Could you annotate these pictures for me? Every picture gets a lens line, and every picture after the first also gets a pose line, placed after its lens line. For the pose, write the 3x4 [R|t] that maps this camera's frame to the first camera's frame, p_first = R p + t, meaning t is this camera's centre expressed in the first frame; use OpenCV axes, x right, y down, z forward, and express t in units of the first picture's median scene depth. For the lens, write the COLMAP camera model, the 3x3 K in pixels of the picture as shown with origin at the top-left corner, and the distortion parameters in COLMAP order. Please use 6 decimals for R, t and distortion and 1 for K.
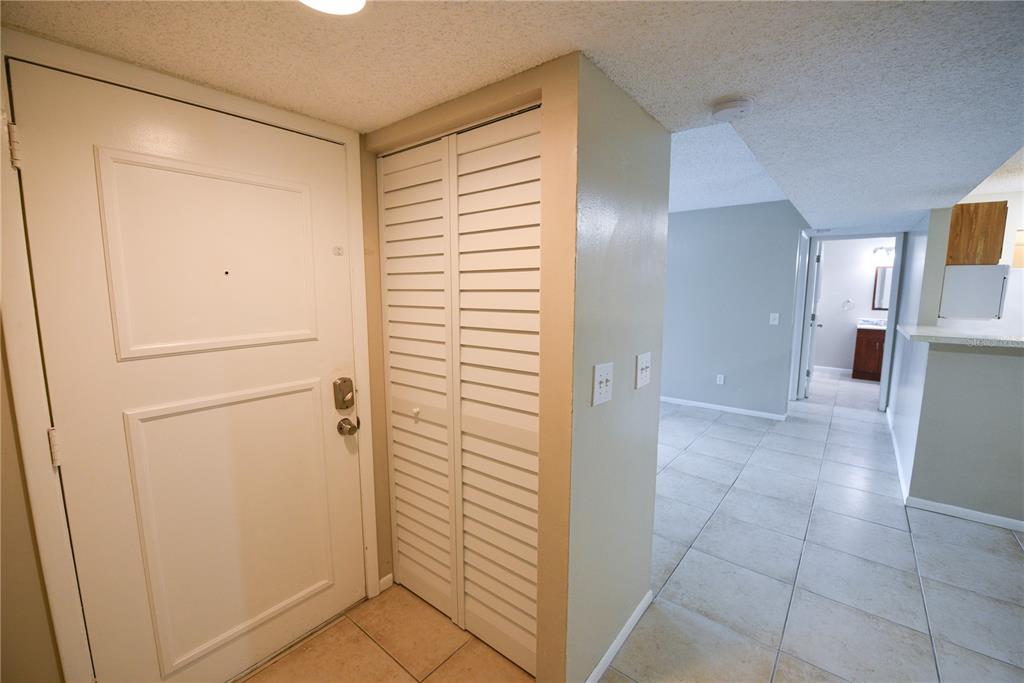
lens RADIAL K [[420.7, 0, 512.0], [0, 420.7, 341.5], [0, 0, 1]] dist [-0.000641, -0.000162]
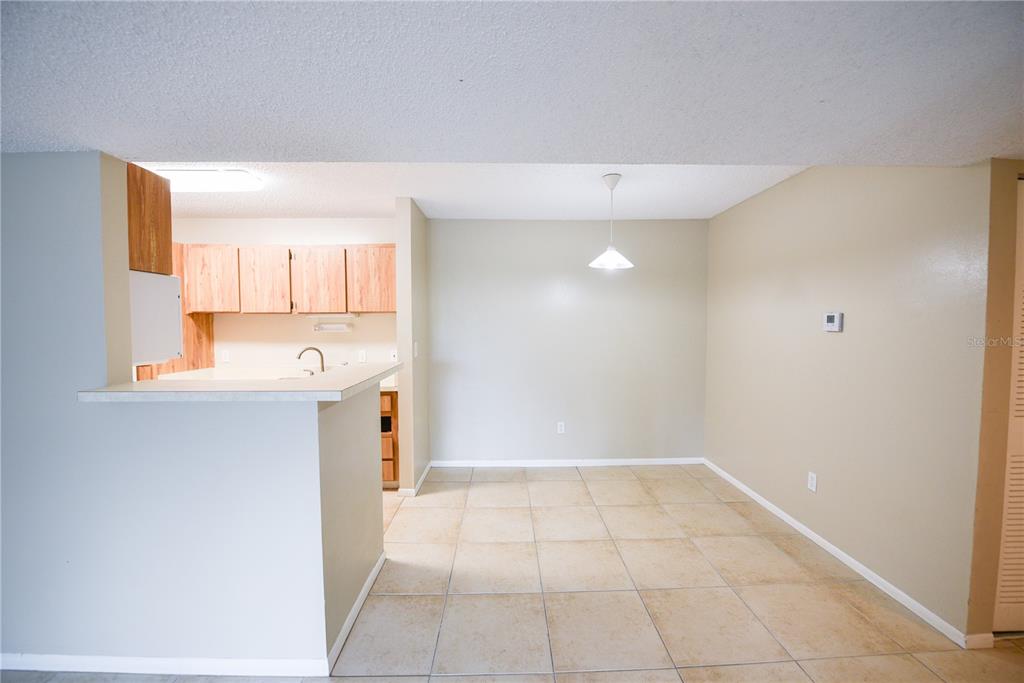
lens RADIAL K [[420.7, 0, 512.0], [0, 420.7, 341.5], [0, 0, 1]] dist [-0.000641, -0.000162]
pose [[-0.639176, -0.030474, 0.768456, 0.317868], [0.101635, 0.987103, 0.123682, -0.109697], [-0.762315, 0.157157, -0.627836, 1.007113]]
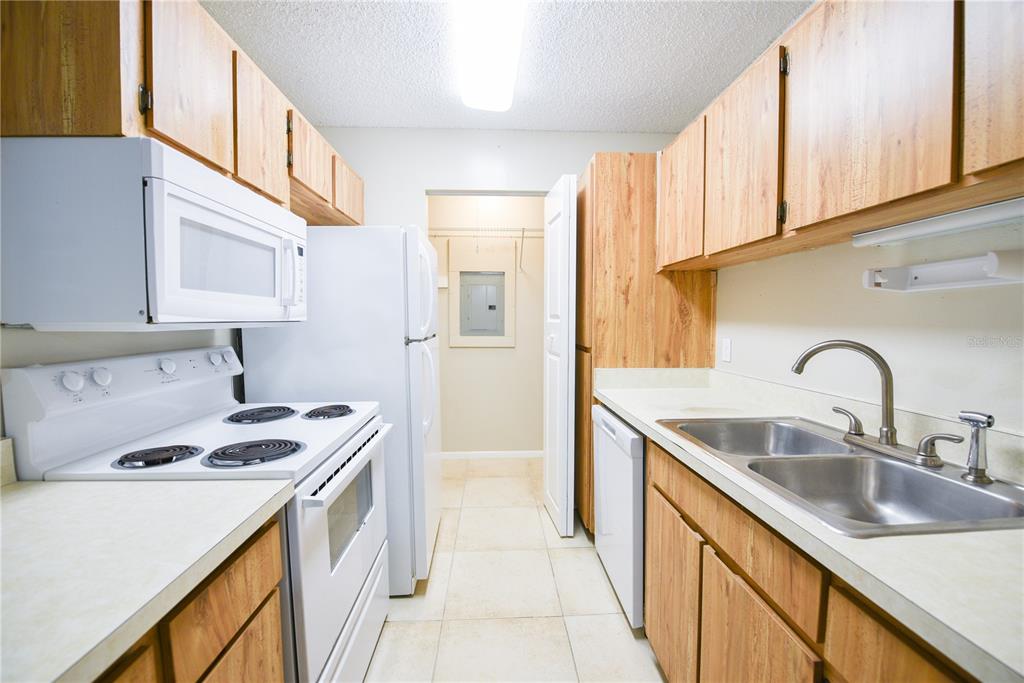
lens RADIAL K [[420.7, 0, 512.0], [0, 420.7, 341.5], [0, 0, 1]] dist [-0.000641, -0.000162]
pose [[0.747390, -0.031208, 0.663653, 1.143120], [0.083402, 0.995402, -0.047116, -0.007952], [-0.659130, 0.090564, 0.746556, 0.608398]]
